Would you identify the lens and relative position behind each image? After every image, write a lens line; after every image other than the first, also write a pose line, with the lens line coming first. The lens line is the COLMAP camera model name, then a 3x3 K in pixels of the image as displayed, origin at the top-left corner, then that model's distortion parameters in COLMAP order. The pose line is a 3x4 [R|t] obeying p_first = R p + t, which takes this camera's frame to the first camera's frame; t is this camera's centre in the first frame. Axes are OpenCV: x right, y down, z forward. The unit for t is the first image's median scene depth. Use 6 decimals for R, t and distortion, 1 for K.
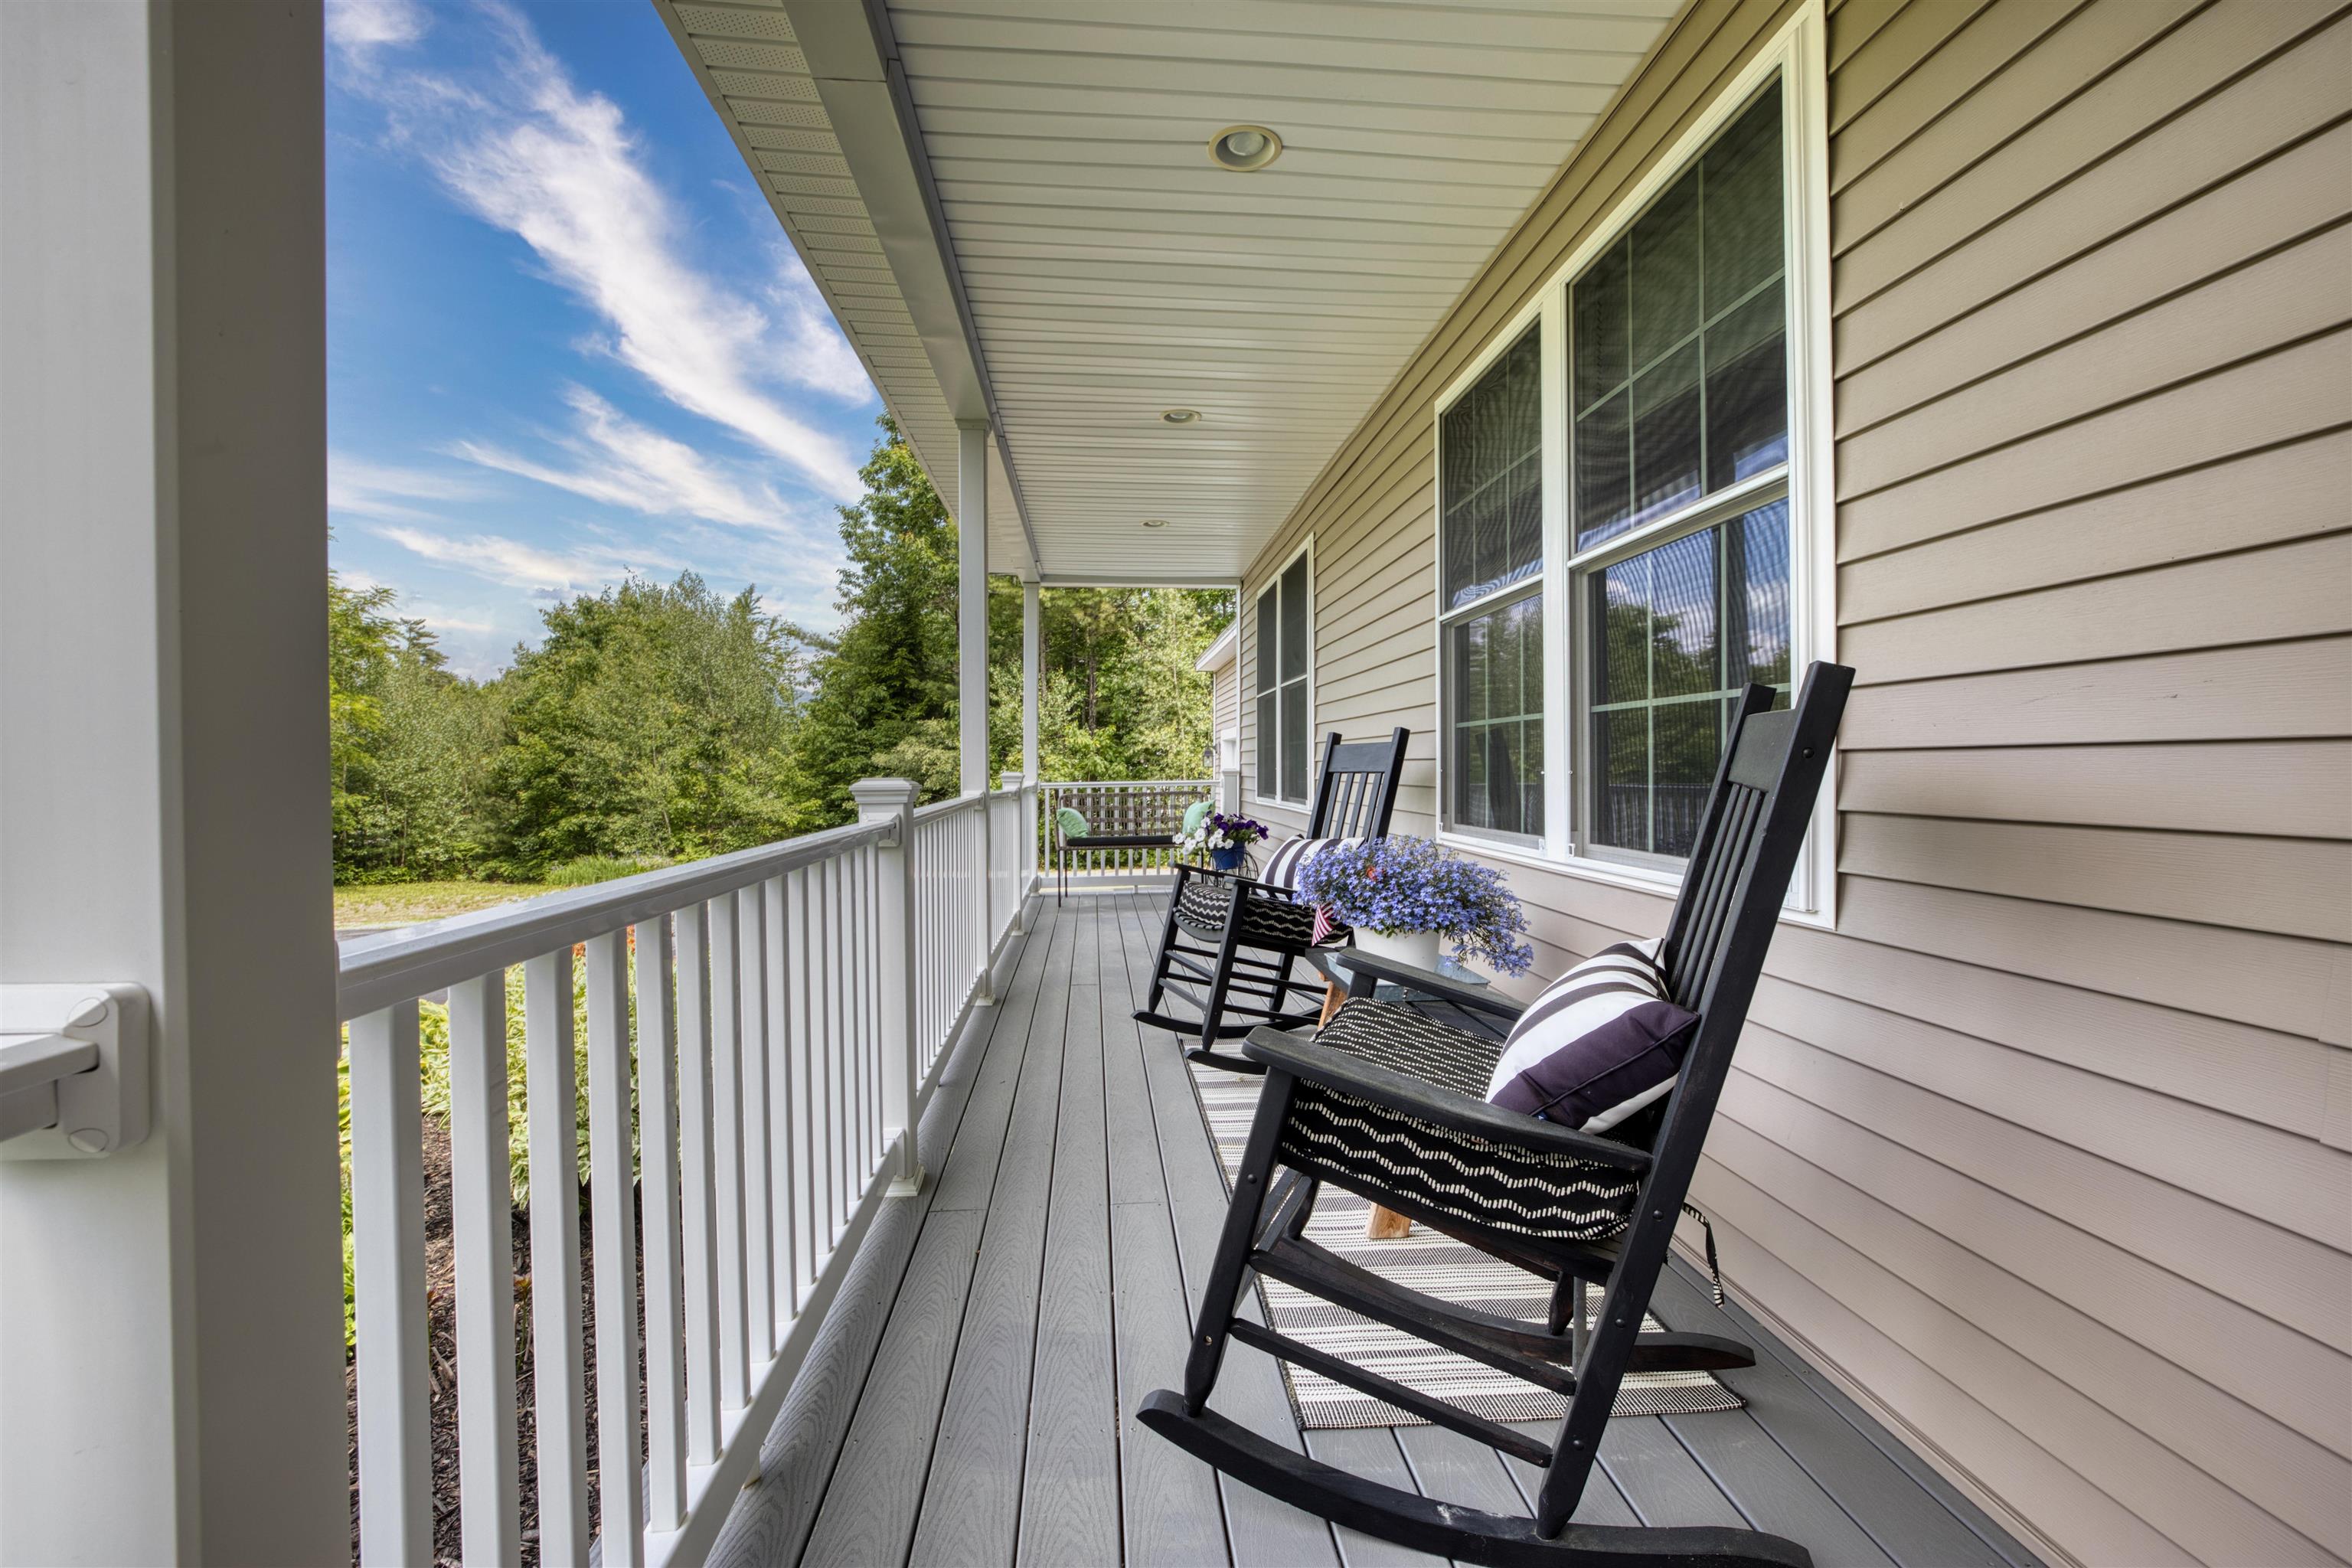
lens RADIAL K [[1013.5, 0, 1169.2], [0, 1013.5, 768.2], [0, 0, 1]] dist [-0.045759, 0.000411]
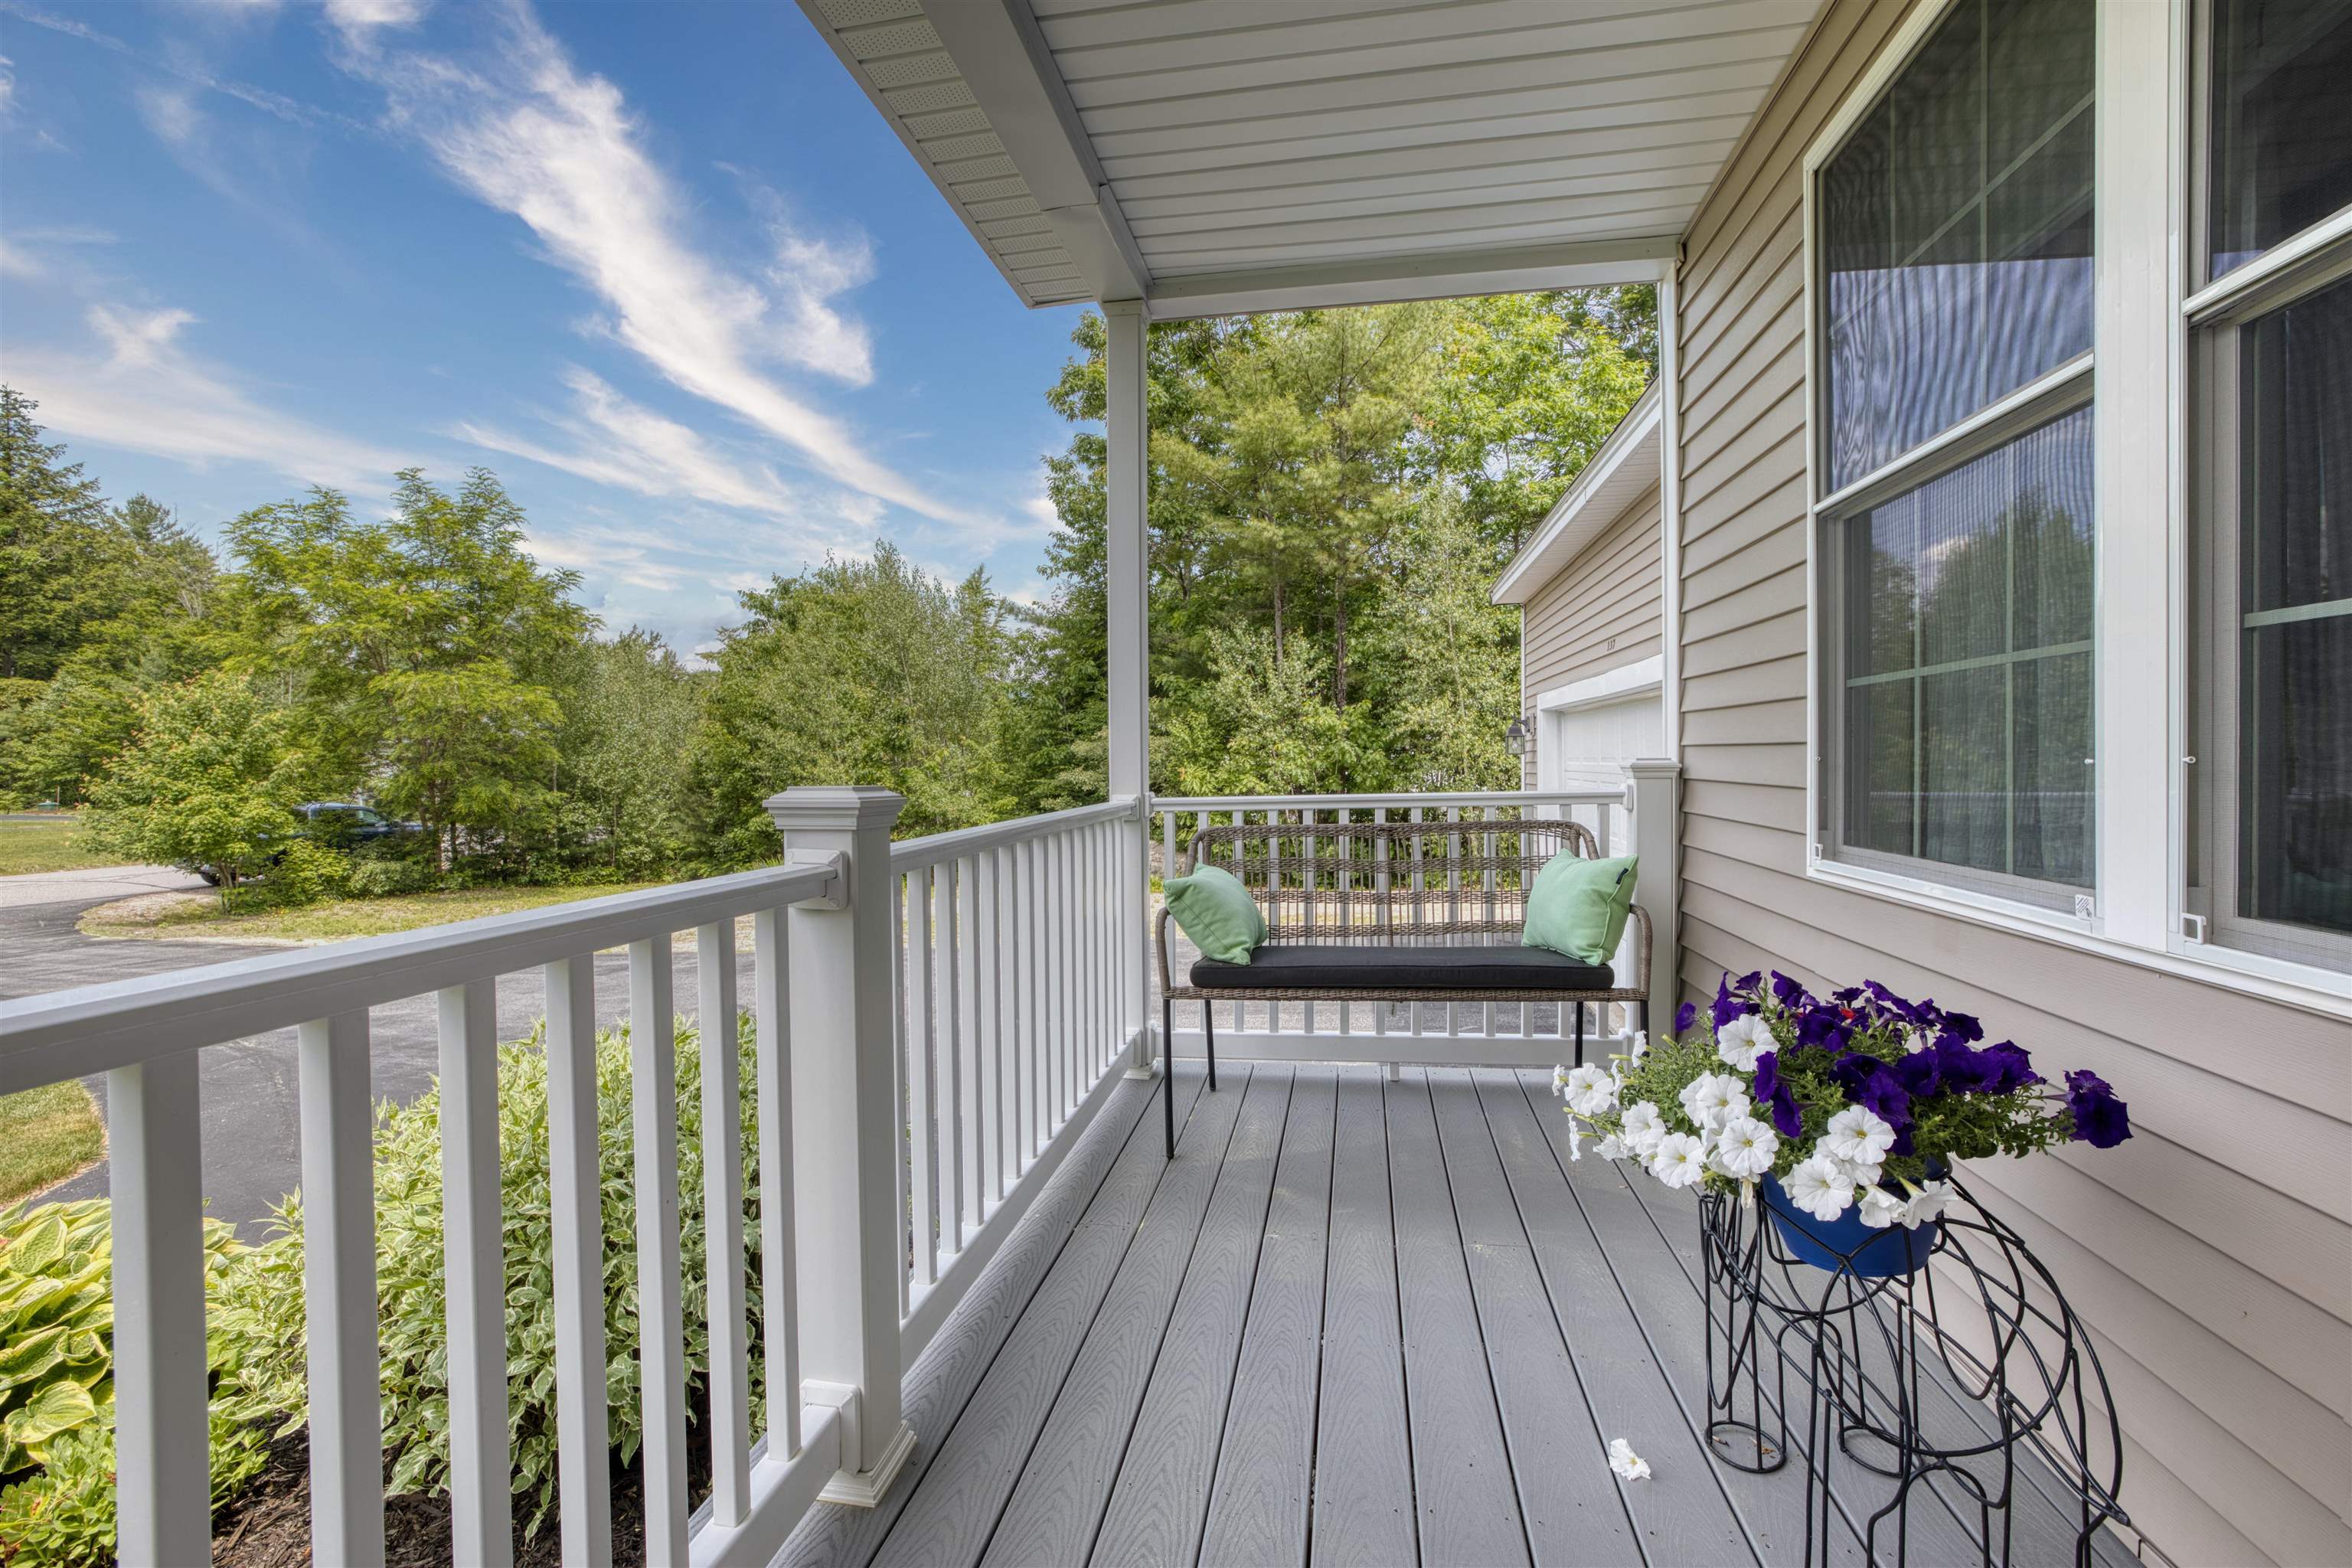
lens RADIAL K [[1013.5, 0, 1169.2], [0, 1013.5, 768.2], [0, 0, 1]] dist [-0.045759, 0.000411]
pose [[0.950024, -0.005341, -0.312131, 0.040402], [0.010072, 0.999858, 0.013546, -0.003161], [0.312014, -0.016013, 0.949942, 0.235493]]
